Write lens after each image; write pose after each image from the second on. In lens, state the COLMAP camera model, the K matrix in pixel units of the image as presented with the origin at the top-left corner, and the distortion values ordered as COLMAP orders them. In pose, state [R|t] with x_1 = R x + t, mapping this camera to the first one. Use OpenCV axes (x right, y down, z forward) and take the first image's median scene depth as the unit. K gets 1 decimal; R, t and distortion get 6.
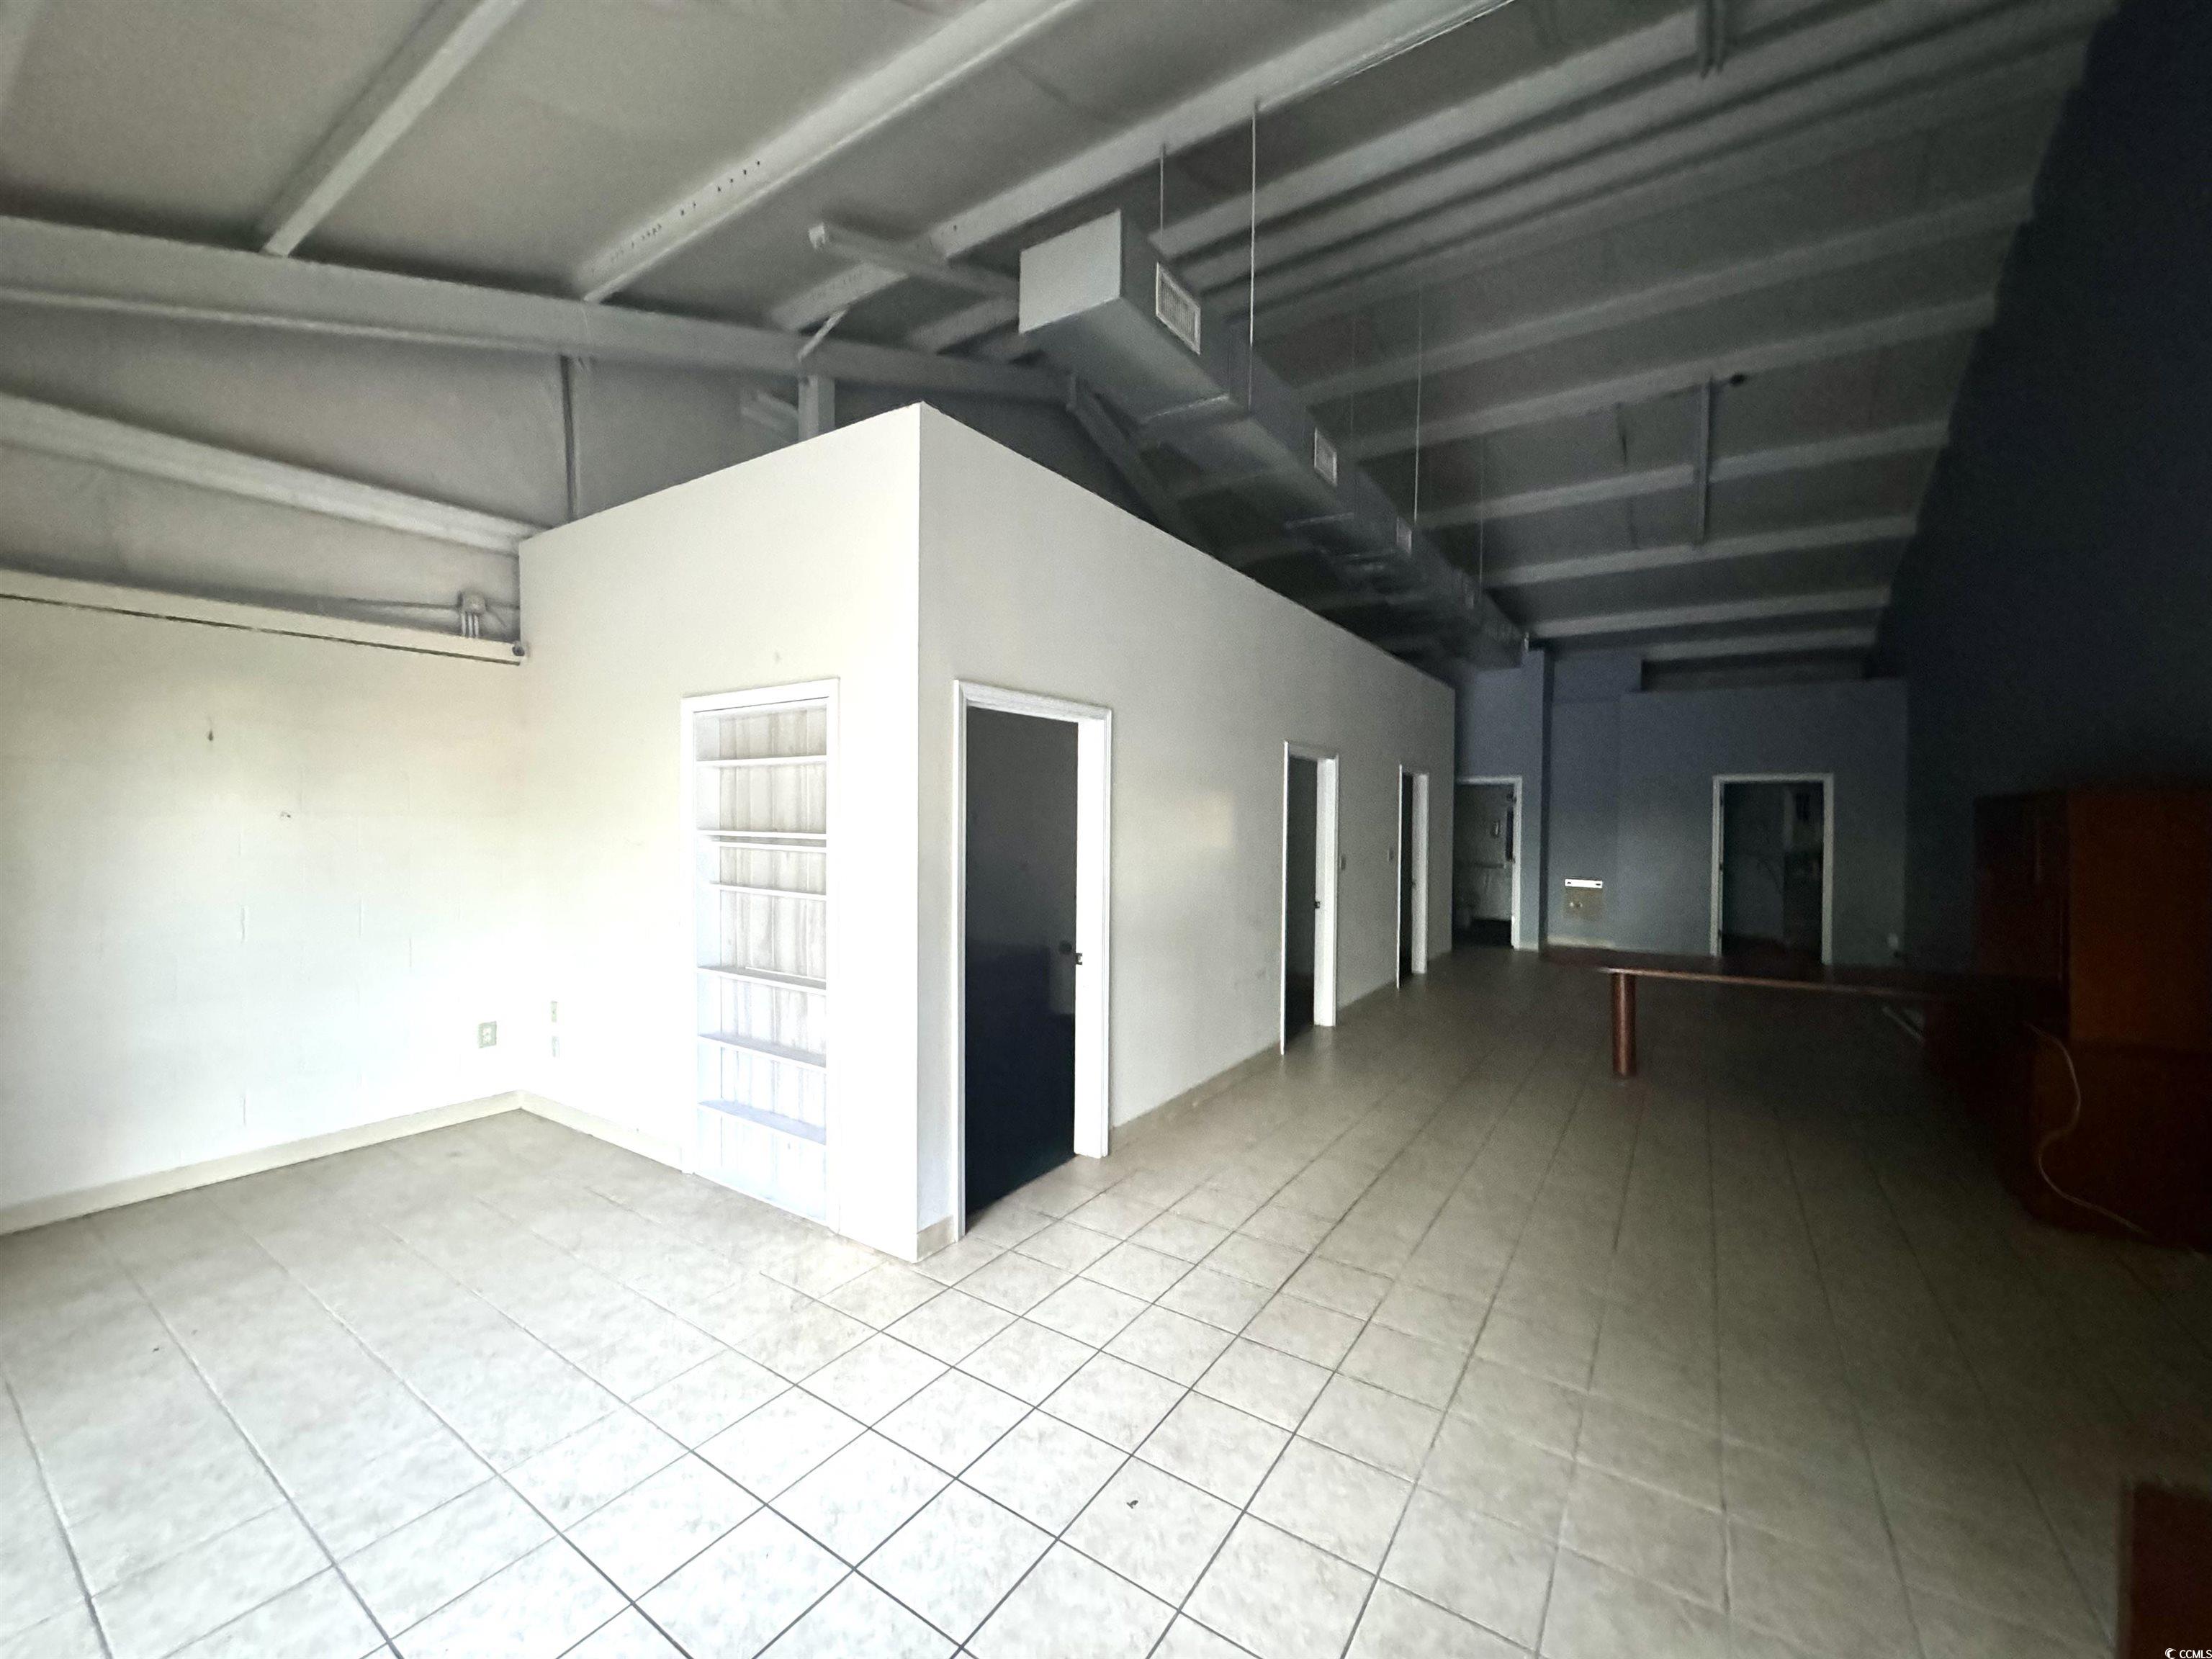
lens RADIAL K [[880.6, 0, 1106.0], [0, 880.6, 829.5], [0, 0, 1]] dist [-0.000901, -0.000738]
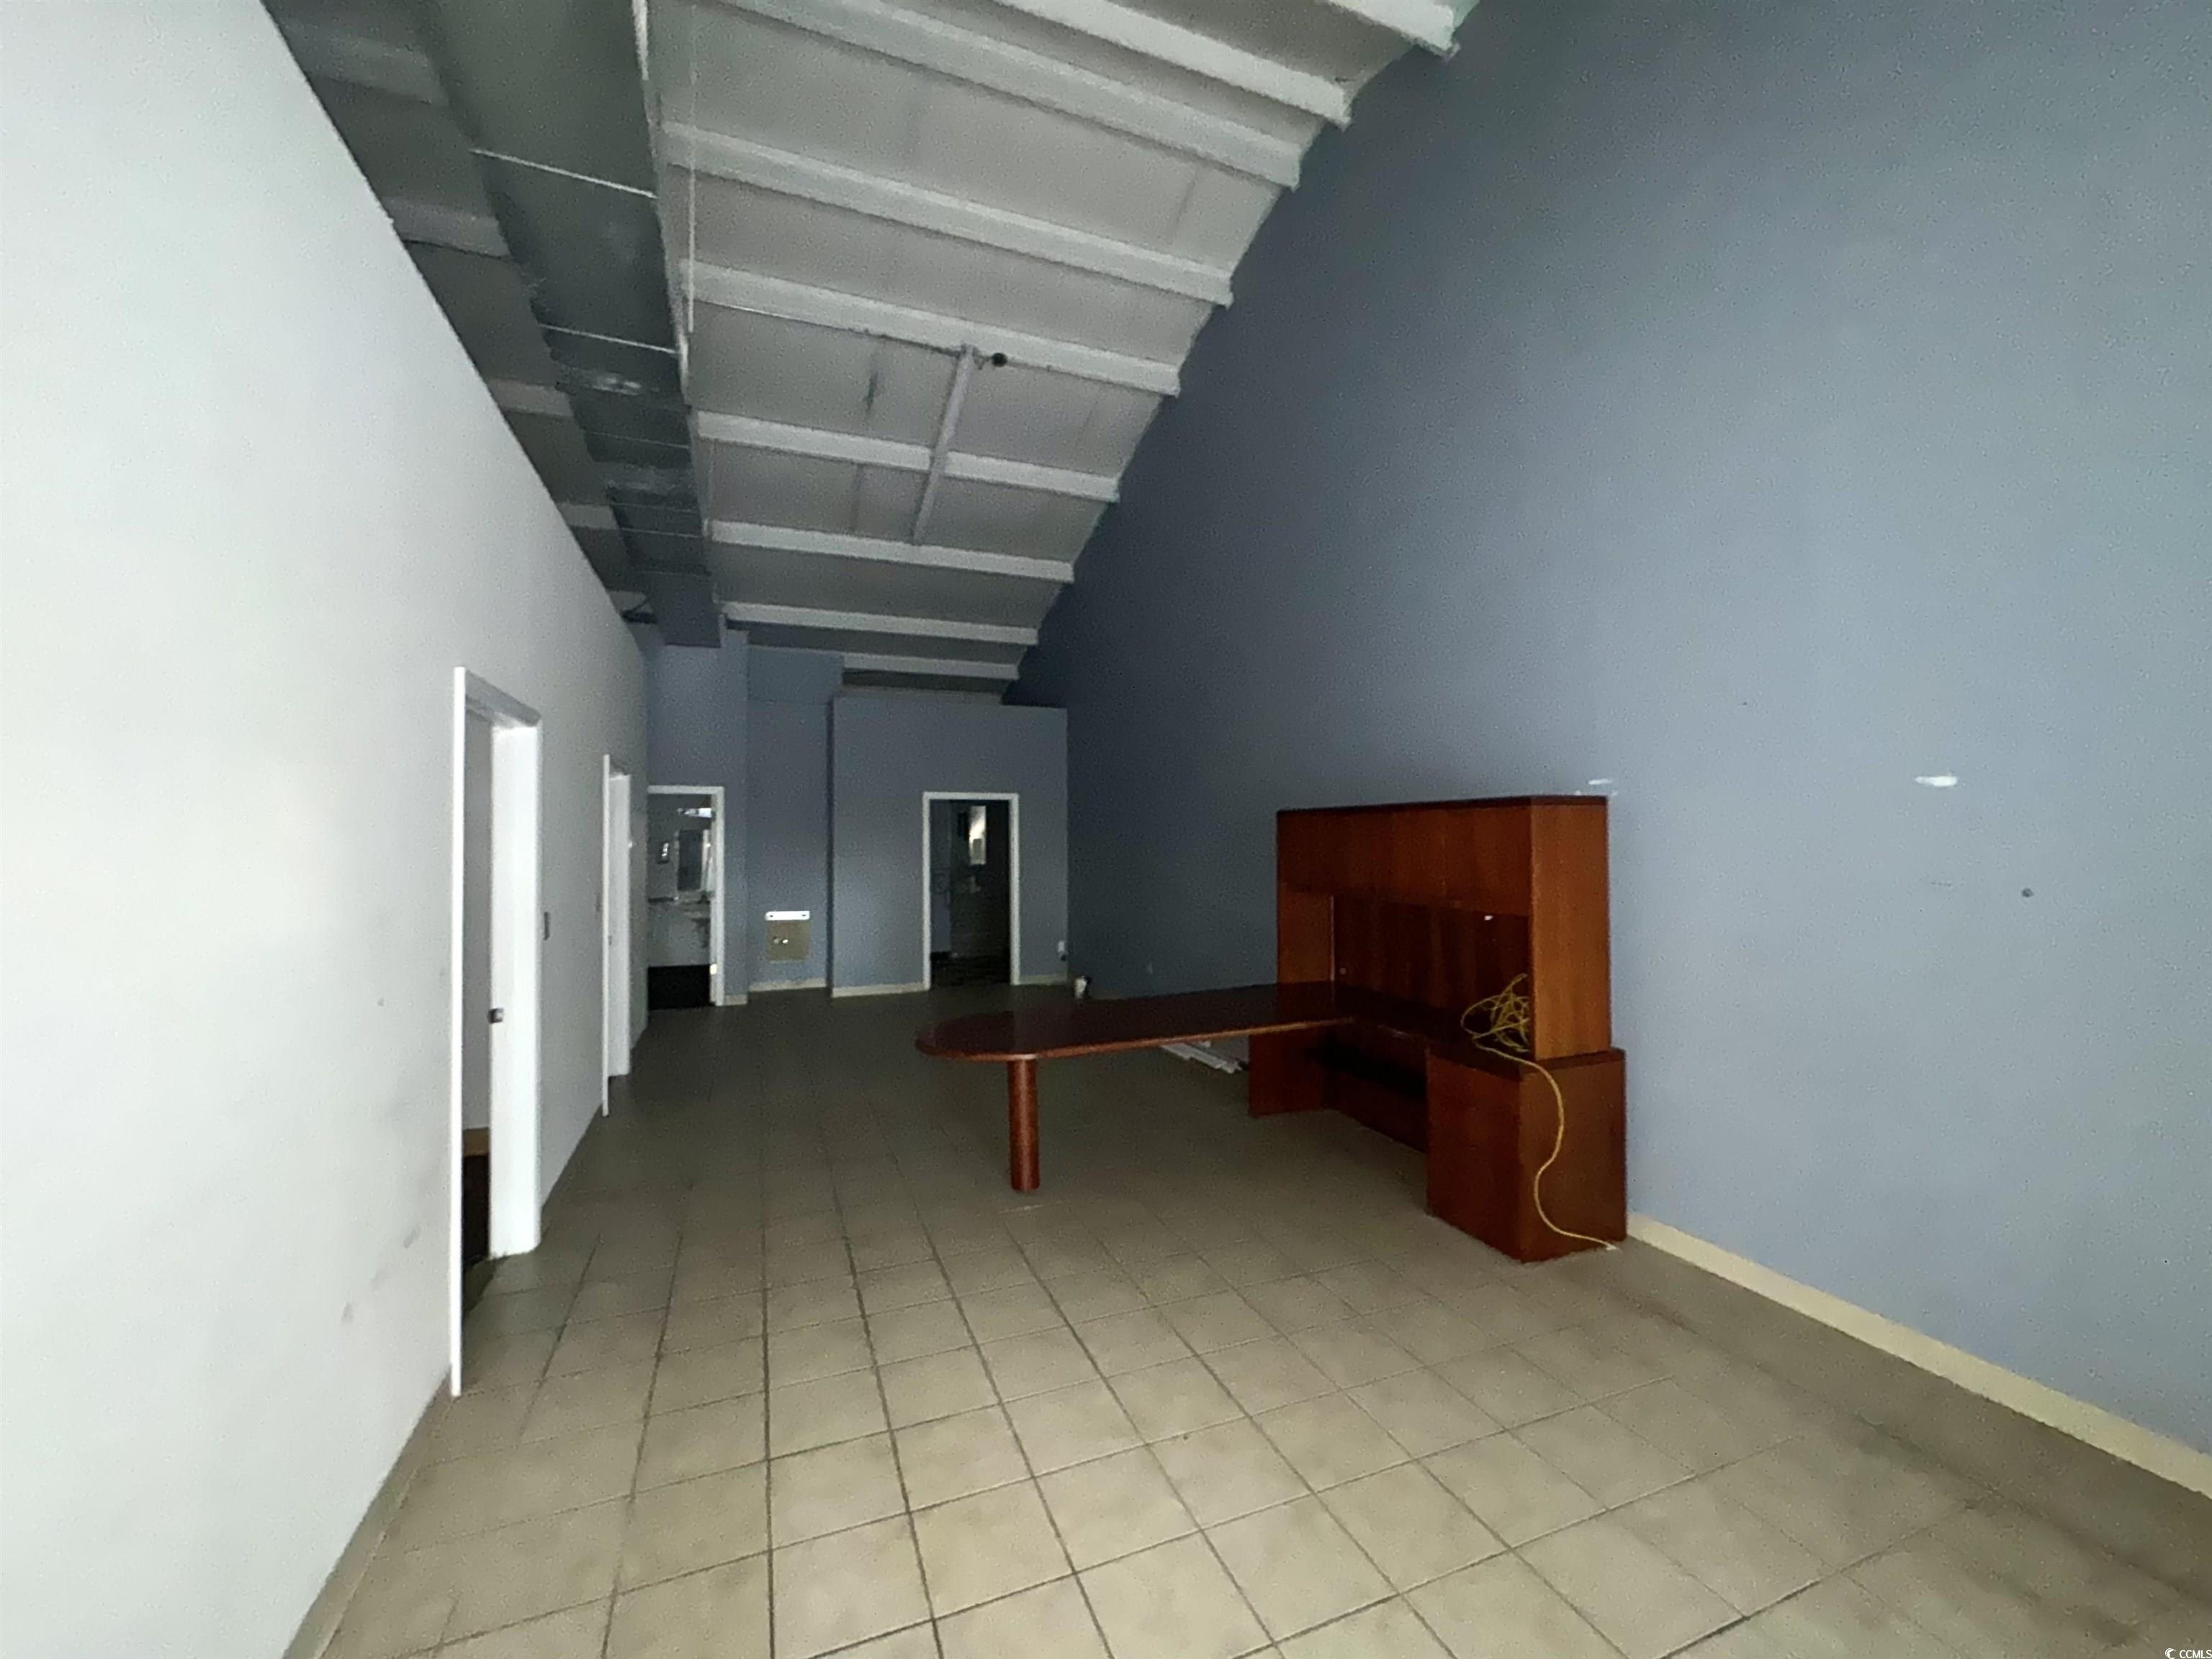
lens RADIAL K [[880.6, 0, 1106.0], [0, 880.6, 829.5], [0, 0, 1]] dist [-0.000901, -0.000738]
pose [[0.564066, -0.006167, 0.825707, 0.016661], [0.020222, 0.999775, -0.006348, -0.010831], [-0.825482, 0.020278, 0.564064, 0.302068]]
